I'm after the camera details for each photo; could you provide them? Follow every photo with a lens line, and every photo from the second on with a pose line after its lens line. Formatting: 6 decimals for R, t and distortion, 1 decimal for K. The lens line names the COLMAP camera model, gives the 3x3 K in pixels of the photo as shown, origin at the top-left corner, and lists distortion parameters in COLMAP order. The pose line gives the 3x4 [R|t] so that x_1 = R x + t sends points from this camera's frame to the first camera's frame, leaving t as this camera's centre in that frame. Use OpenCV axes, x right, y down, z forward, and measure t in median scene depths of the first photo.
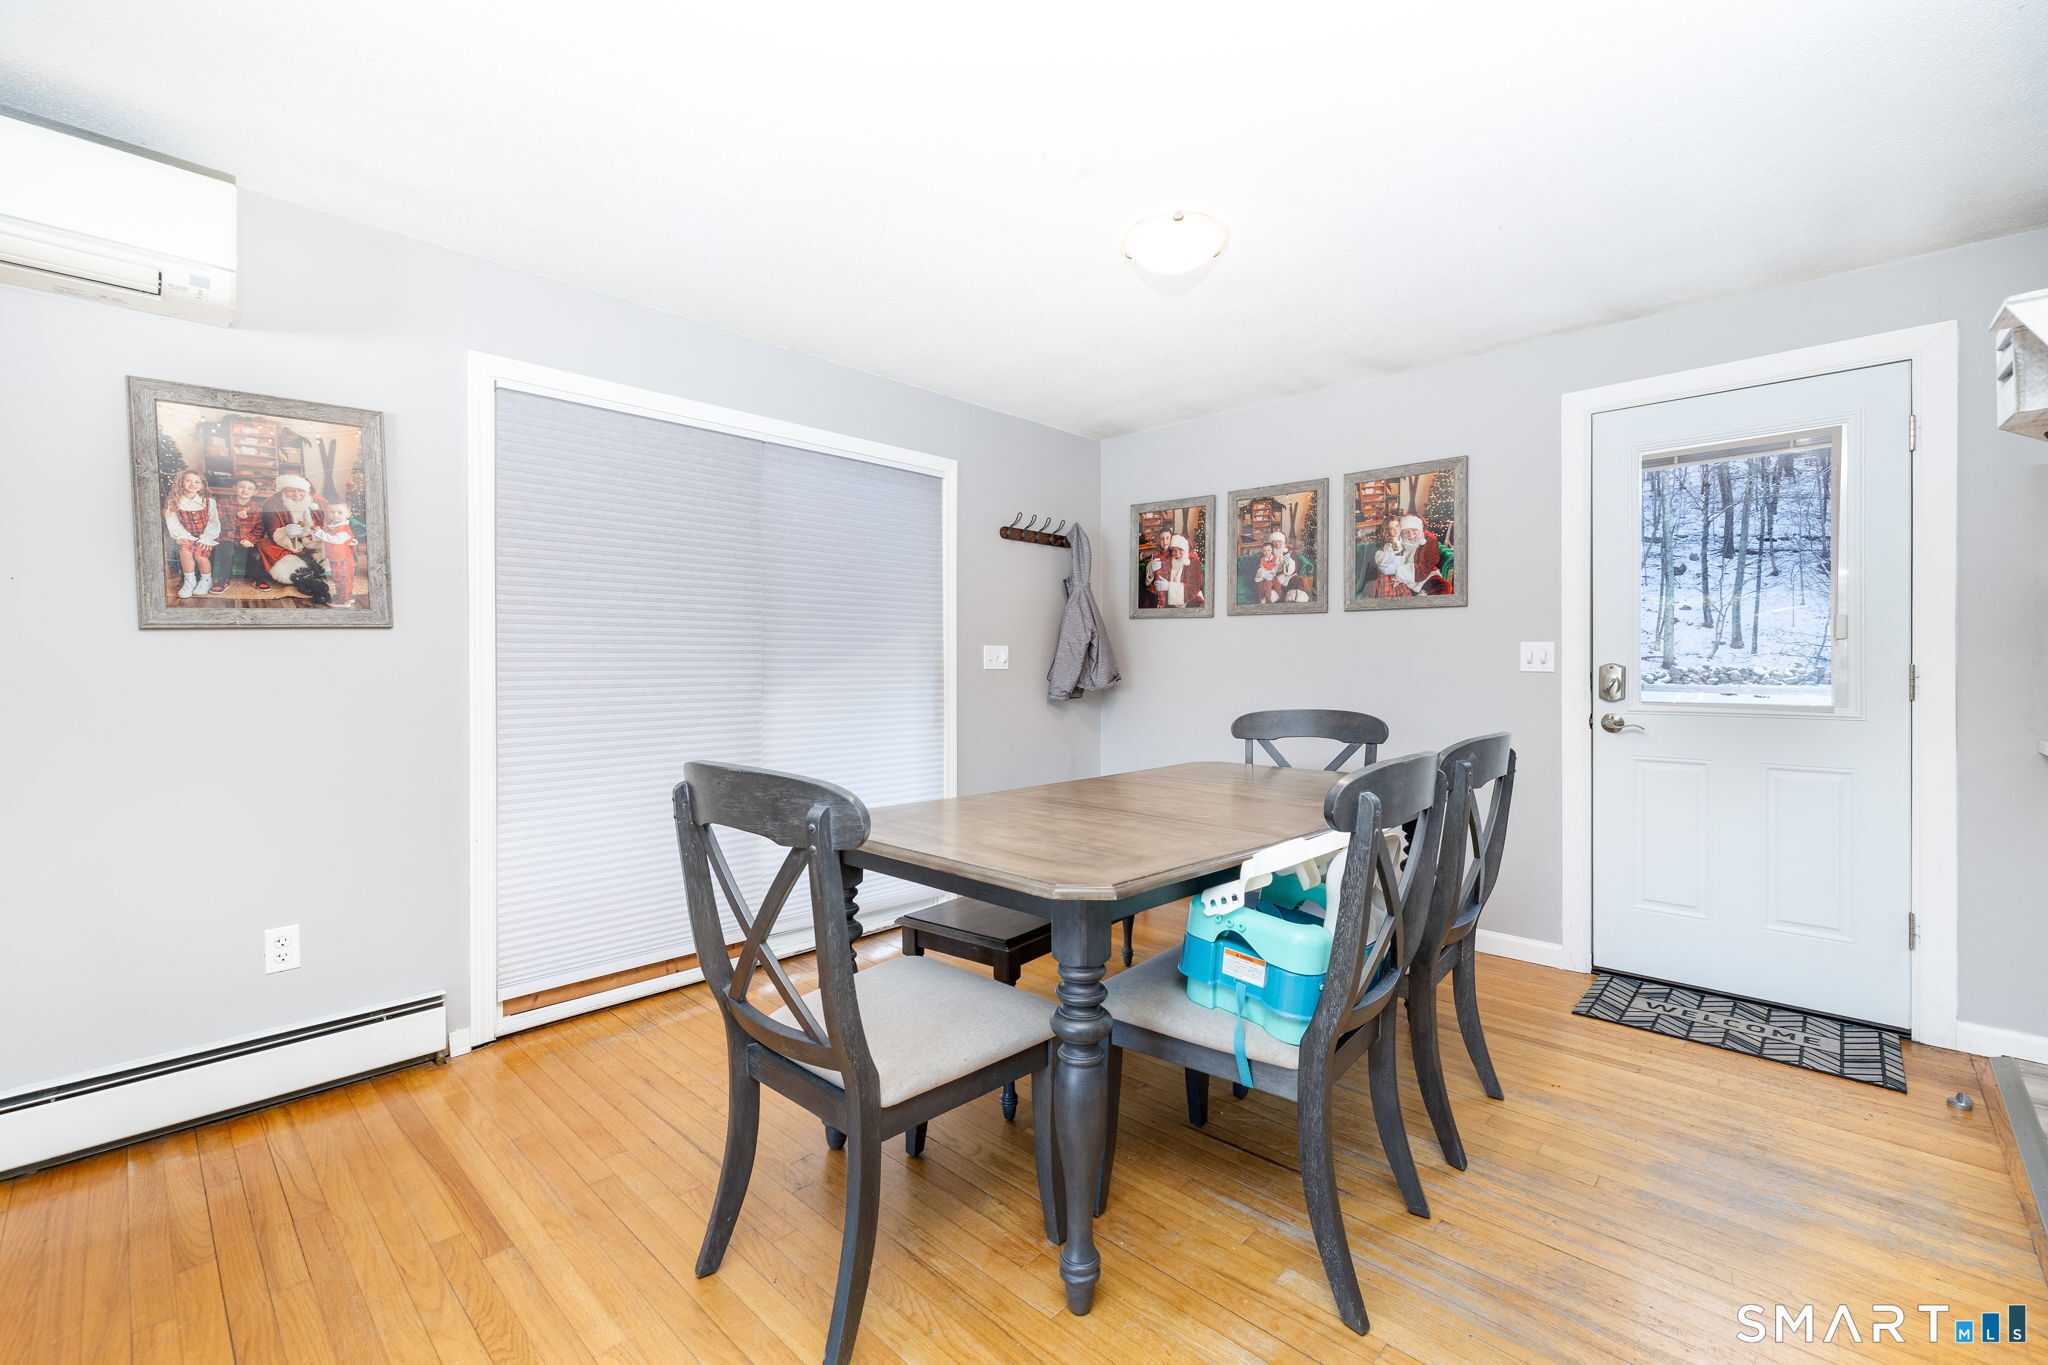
lens RADIAL K [[870.8, 0, 1017.8], [0, 870.8, 662.8], [0, 0, 1]] dist [-0.001476, -0.000199]
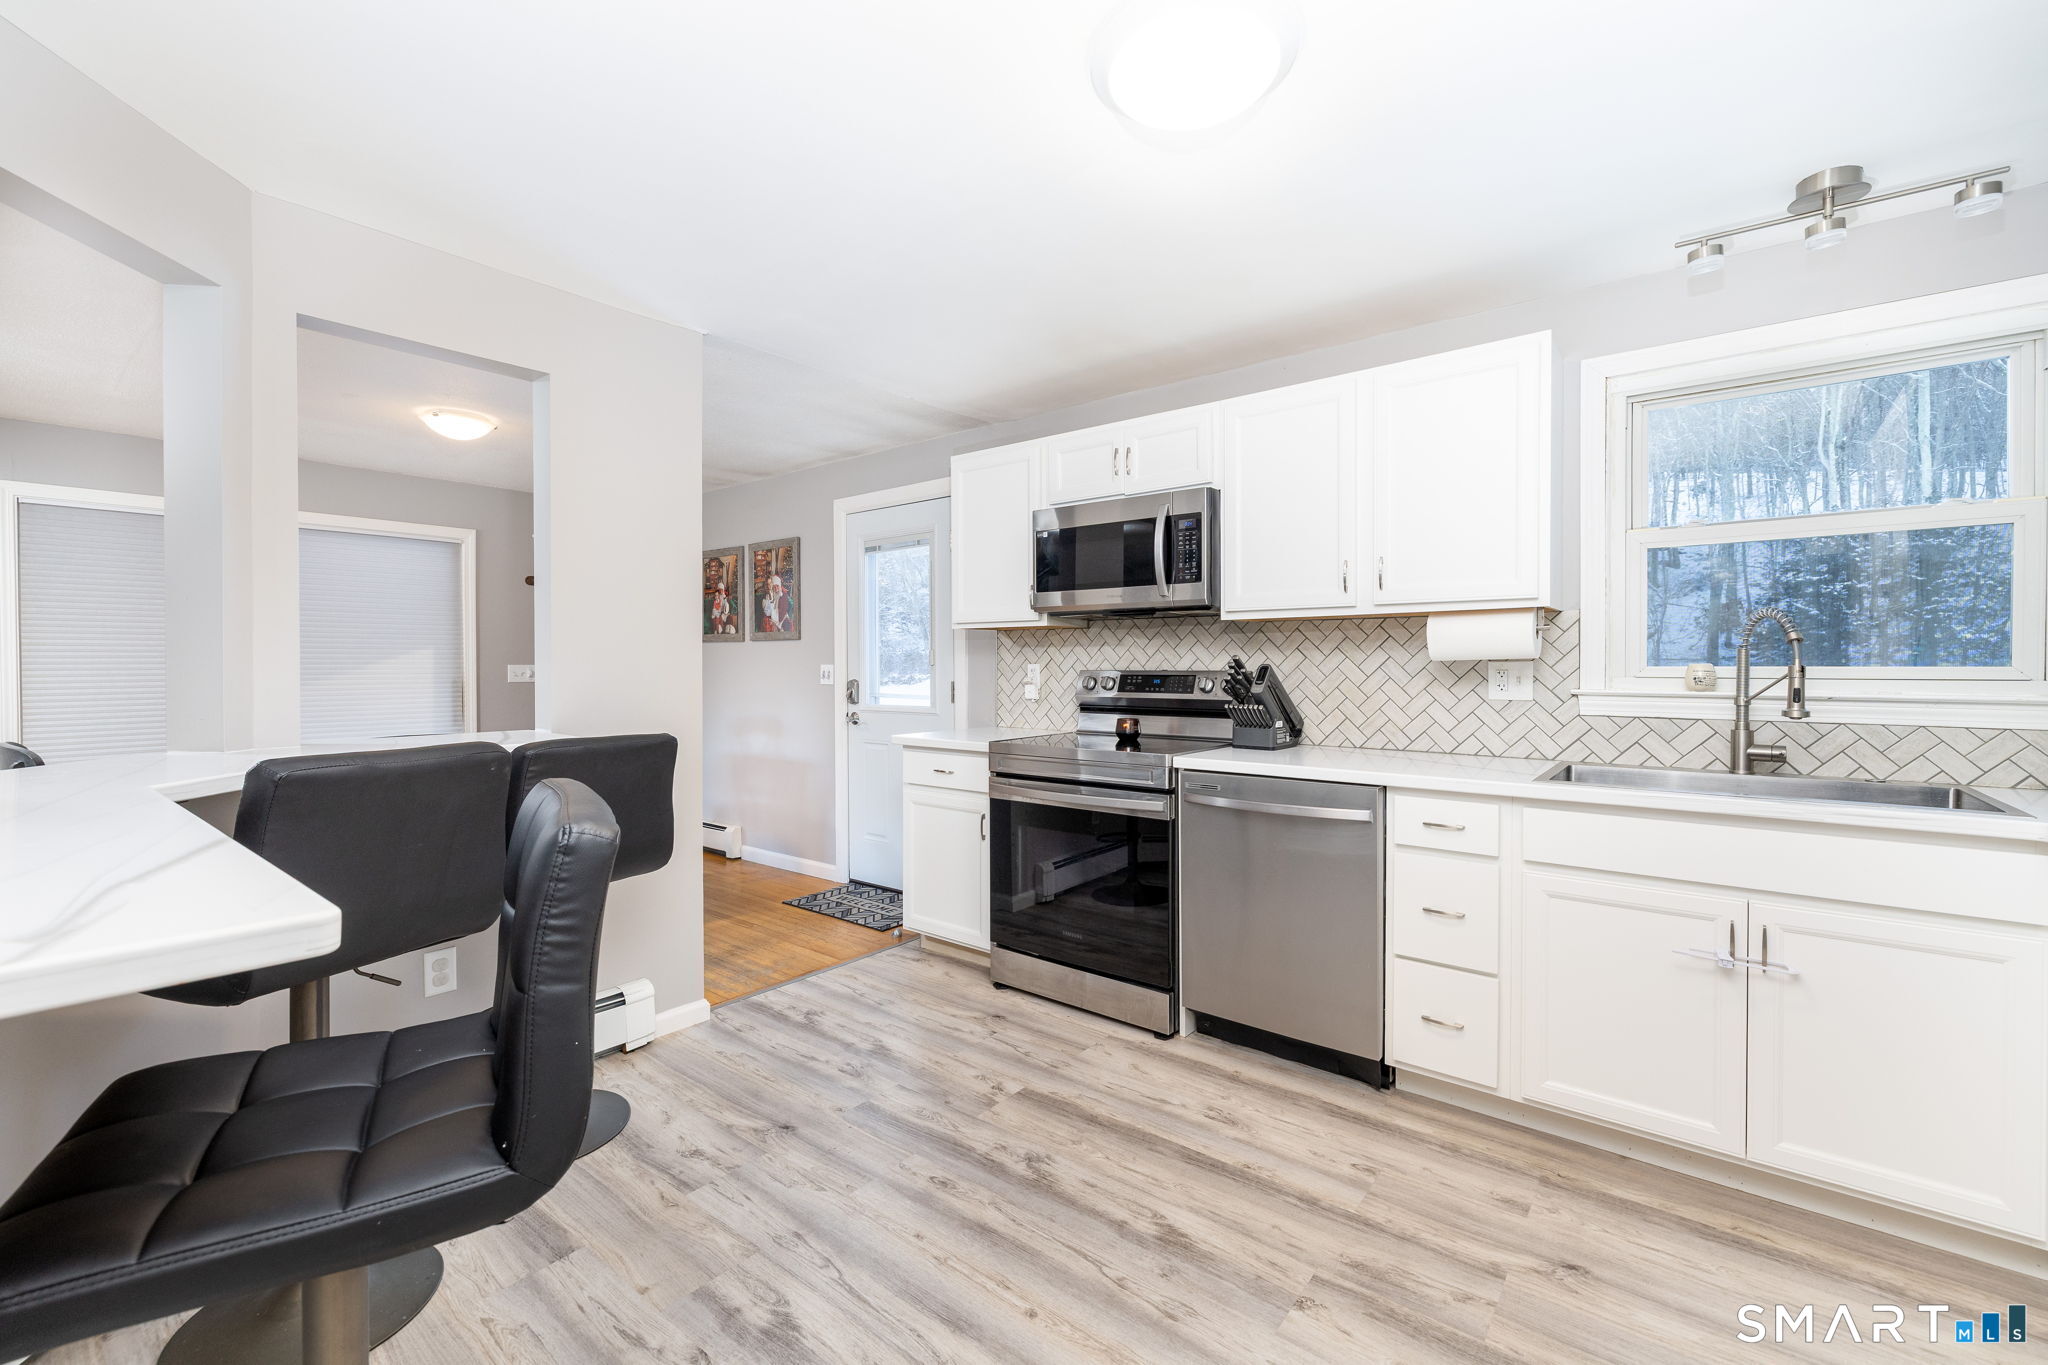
lens RADIAL K [[870.8, 0, 1017.8], [0, 870.8, 662.8], [0, 0, 1]] dist [-0.001476, -0.000199]
pose [[0.997120, -0.000948, 0.075836, 0.721977], [0.001104, 0.999997, -0.002010, -0.020772], [-0.075834, 0.002088, 0.997118, -0.459023]]
